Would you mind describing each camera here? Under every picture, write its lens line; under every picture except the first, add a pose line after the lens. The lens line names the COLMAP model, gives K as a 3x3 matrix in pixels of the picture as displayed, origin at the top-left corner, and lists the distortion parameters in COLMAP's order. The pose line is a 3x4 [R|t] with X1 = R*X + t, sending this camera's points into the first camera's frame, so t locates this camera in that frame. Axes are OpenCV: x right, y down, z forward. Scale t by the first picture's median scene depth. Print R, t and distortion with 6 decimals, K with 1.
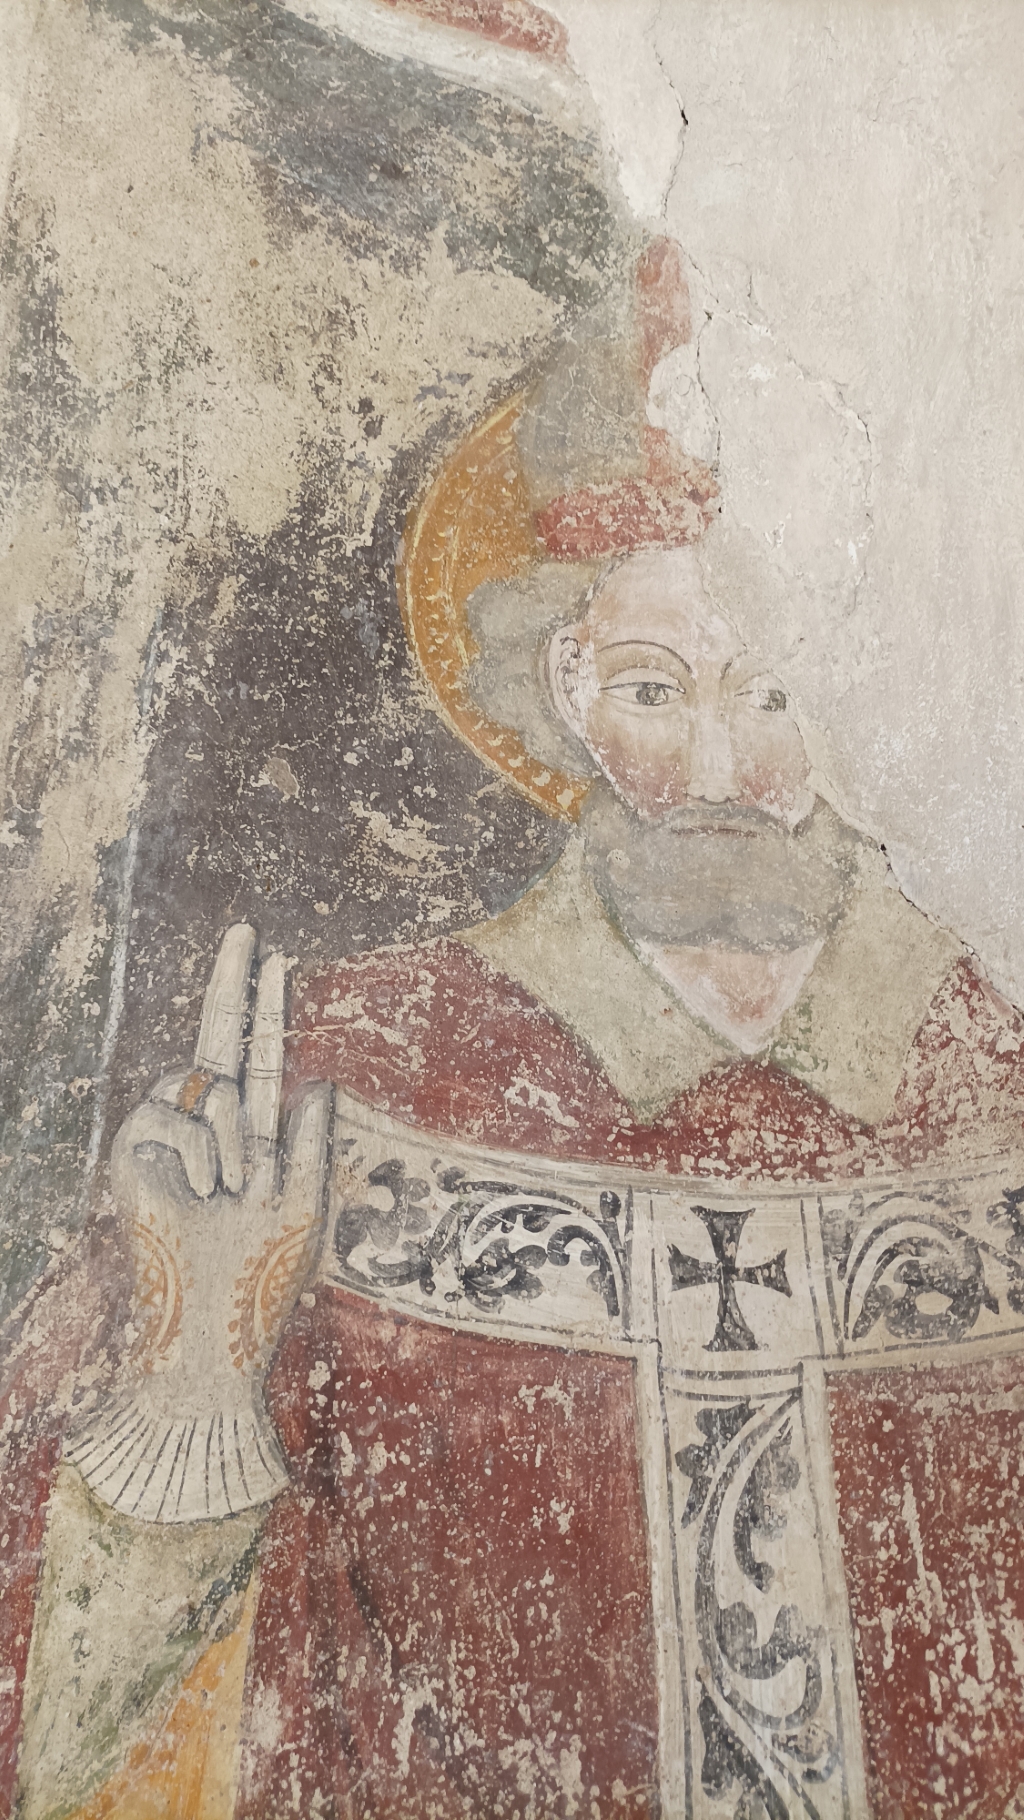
lens RADIAL K [[1376.6, 0, 512.0], [0, 1376.6, 910.0], [0, 0, 1]] dist [0.027837, -0.032495]
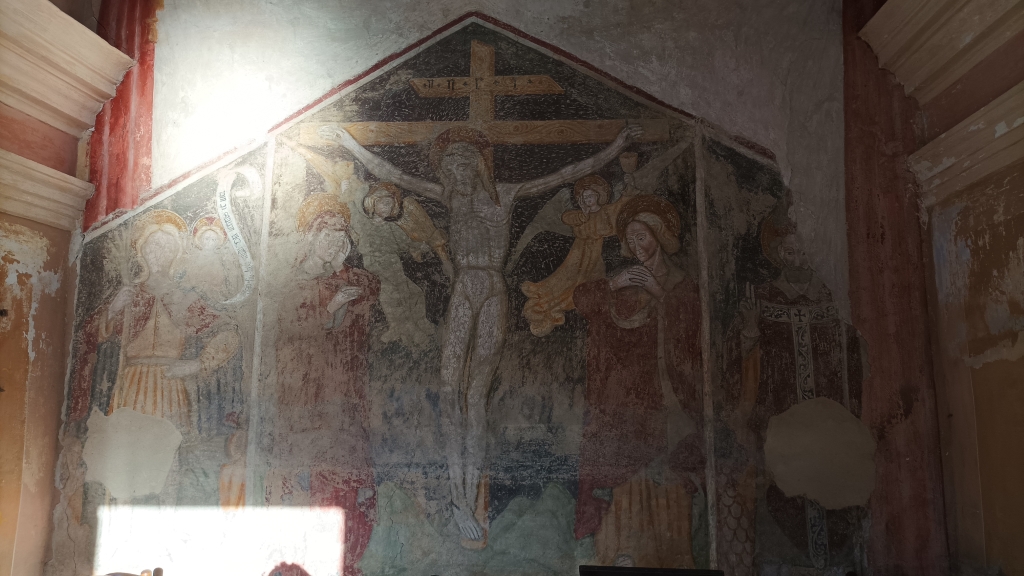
lens RADIAL K [[753.4, 0, 497.9], [0, 753.4, 288.6], [0, 0, 1]] dist [0.047952, -0.070839]
pose [[0.997764, -0.026848, -0.061206, -1.668780], [0.040862, 0.969724, 0.240759, -1.331683], [0.052889, -0.242722, 0.968653, -4.386628]]
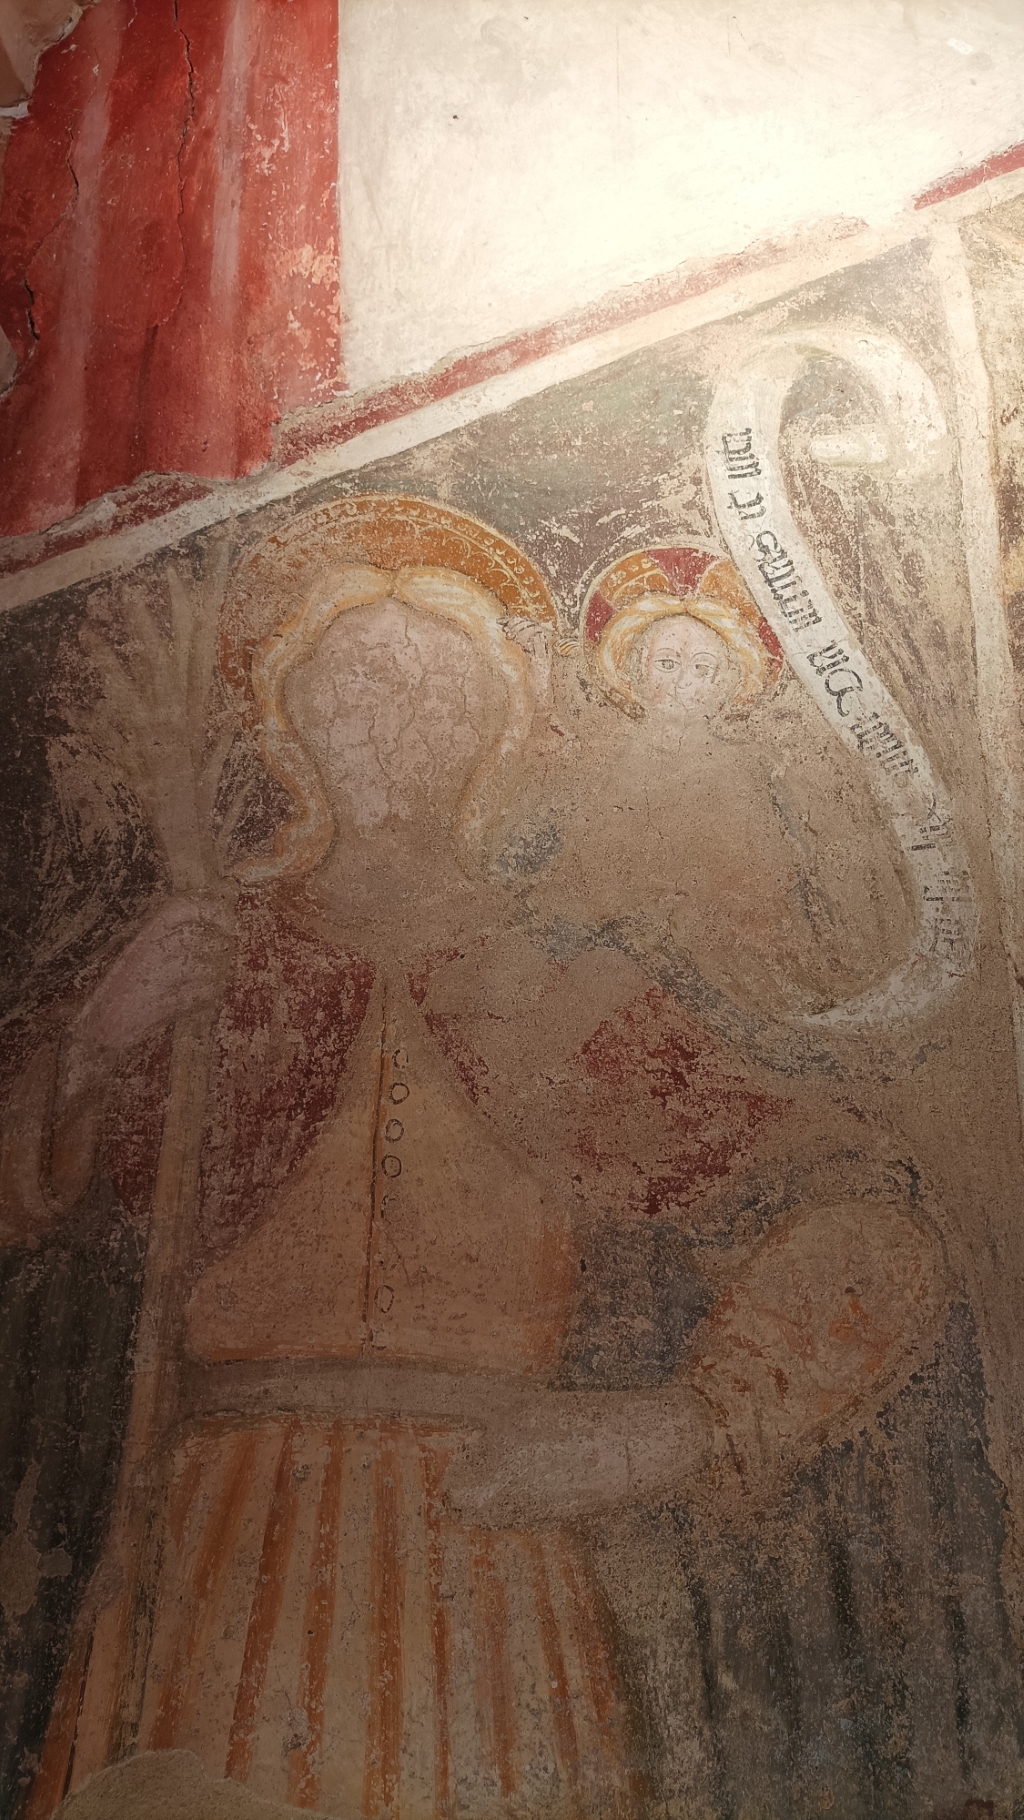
lens RADIAL K [[1376.6, 0, 512.0], [0, 1376.6, 910.0], [0, 0, 1]] dist [0.027837, -0.032495]
pose [[0.998615, 0.018202, 0.049358, -4.513760], [-0.021212, 0.997902, 0.061168, -0.177975], [-0.048141, -0.062130, 0.996906, -0.665949]]
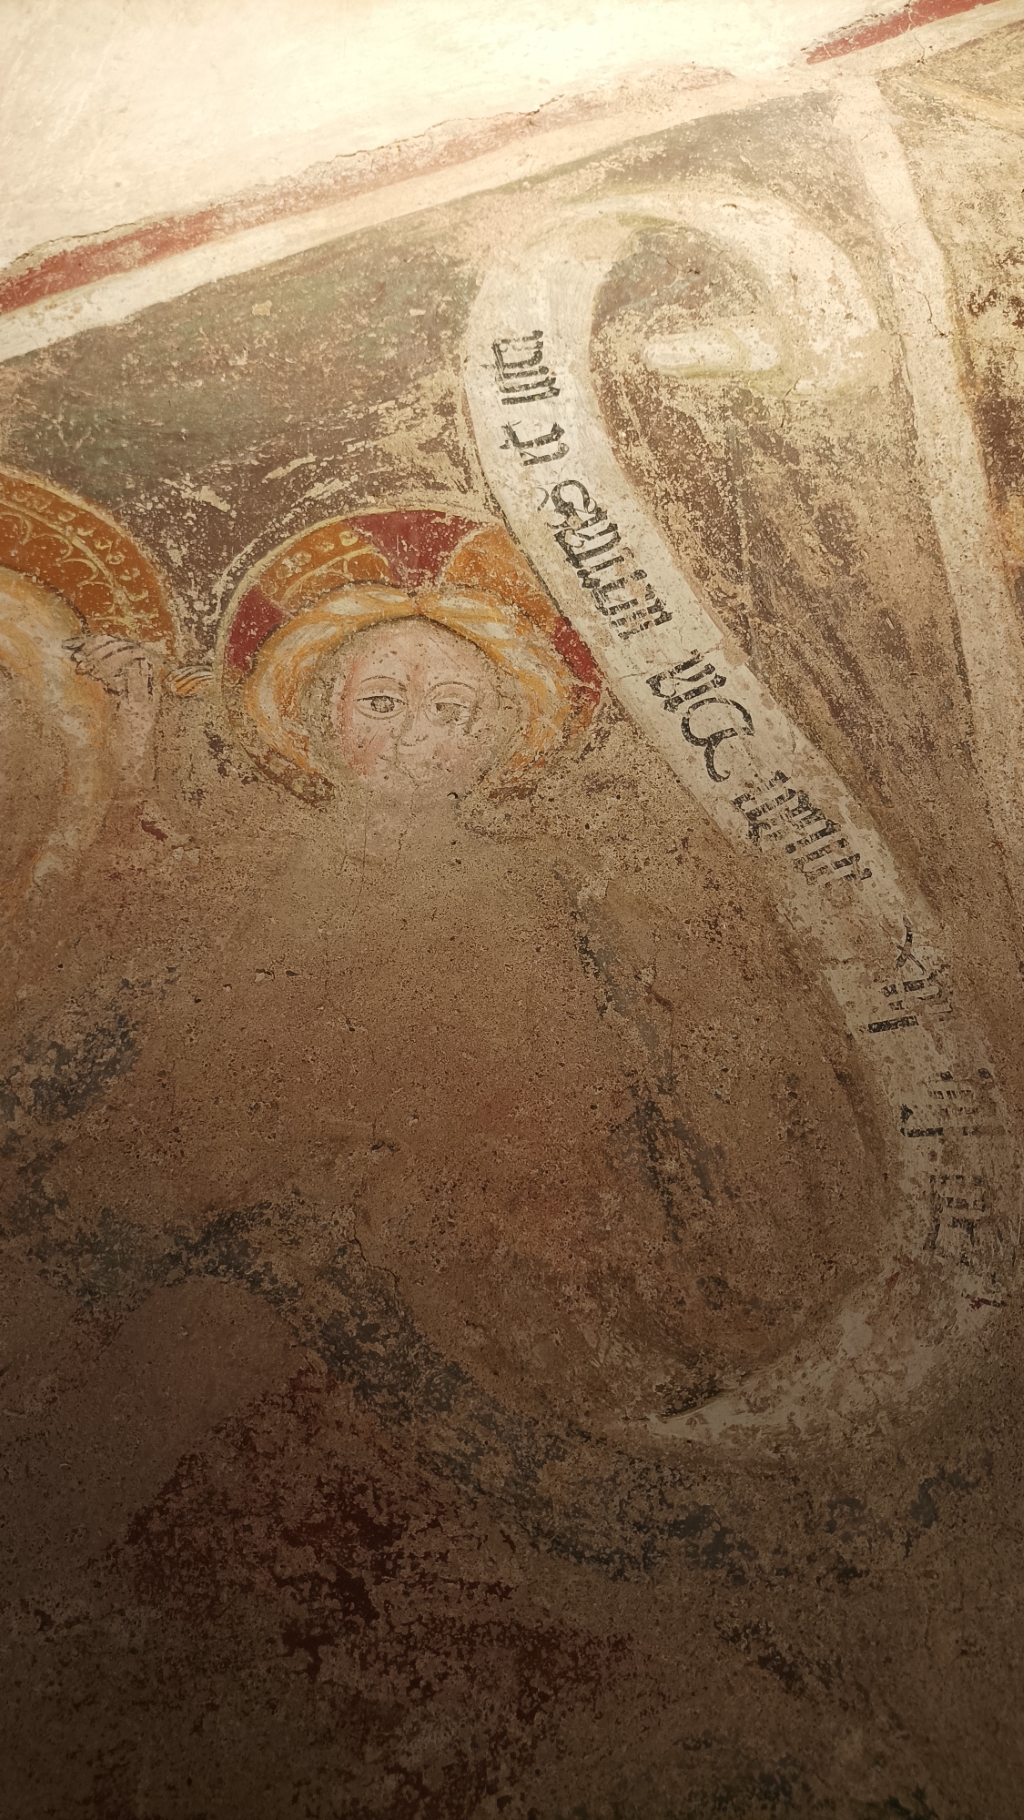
lens RADIAL K [[1376.6, 0, 512.0], [0, 1376.6, 910.0], [0, 0, 1]] dist [0.027837, -0.032495]
pose [[0.999211, -0.023606, 0.031932, -4.164403], [0.026787, 0.994303, -0.103170, -0.150078], [-0.029314, 0.103944, 0.994151, 0.222113]]
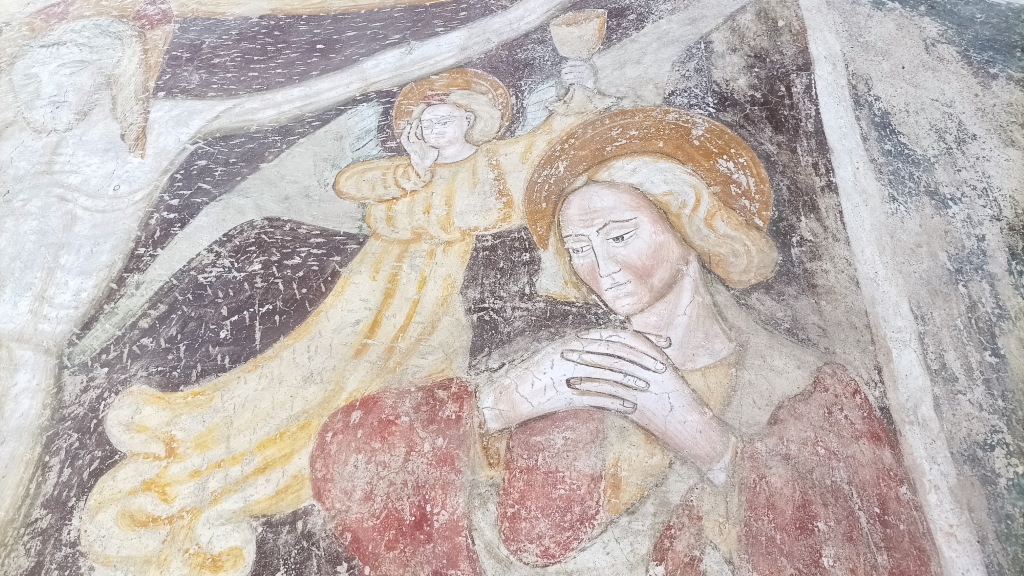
lens RADIAL K [[774.5, 0, 508.3], [0, 774.5, 282.4], [0, 0, 1]] dist [0.027837, -0.032495]
pose [[0.993350, -0.035740, -0.109443, -0.997182], [0.014073, 0.981160, -0.192682, 0.052829], [0.114267, 0.189861, 0.975139, -0.267367]]
